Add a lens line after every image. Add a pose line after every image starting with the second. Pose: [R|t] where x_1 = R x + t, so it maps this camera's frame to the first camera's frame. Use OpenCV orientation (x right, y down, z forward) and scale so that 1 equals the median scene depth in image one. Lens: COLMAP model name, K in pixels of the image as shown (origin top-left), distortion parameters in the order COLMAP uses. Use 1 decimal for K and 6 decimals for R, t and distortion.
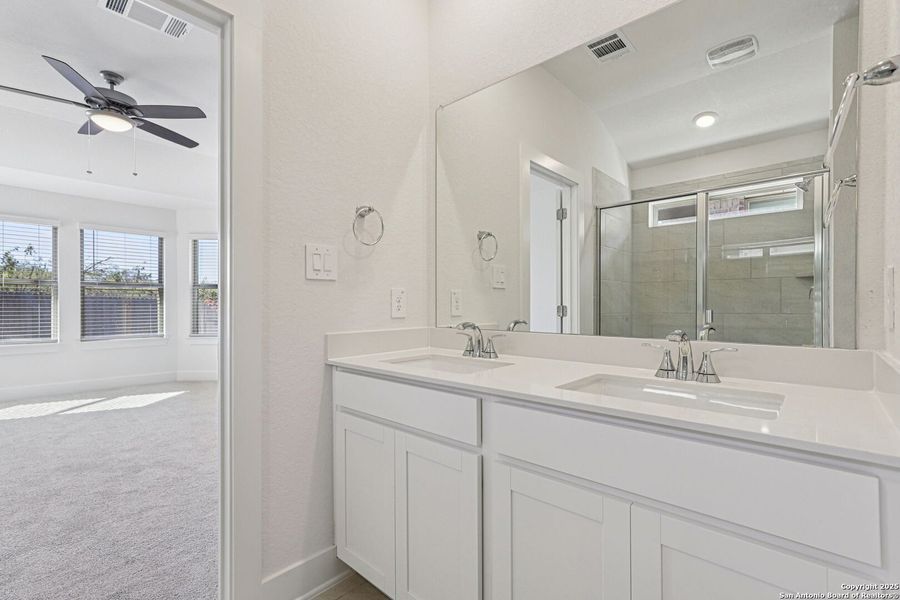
lens RADIAL K [[417.5, 0, 458.3], [0, 417.5, 299.8], [0, 0, 1]] dist [-0.003198, 0.001257]
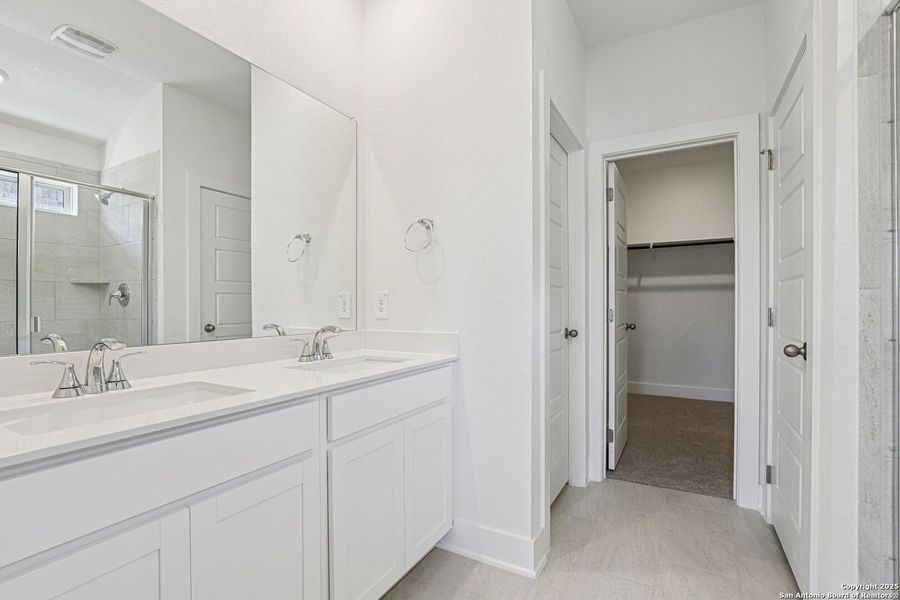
lens RADIAL K [[417.5, 0, 450.5], [0, 417.5, 305.1], [0, 0, 1]] dist [-0.003198, 0.001257]
pose [[-0.218290, 0.004950, 0.975871, -0.705090], [-0.002812, 0.999980, -0.005702, 0.005894], [-0.975880, -0.003989, -0.218271, 0.628496]]
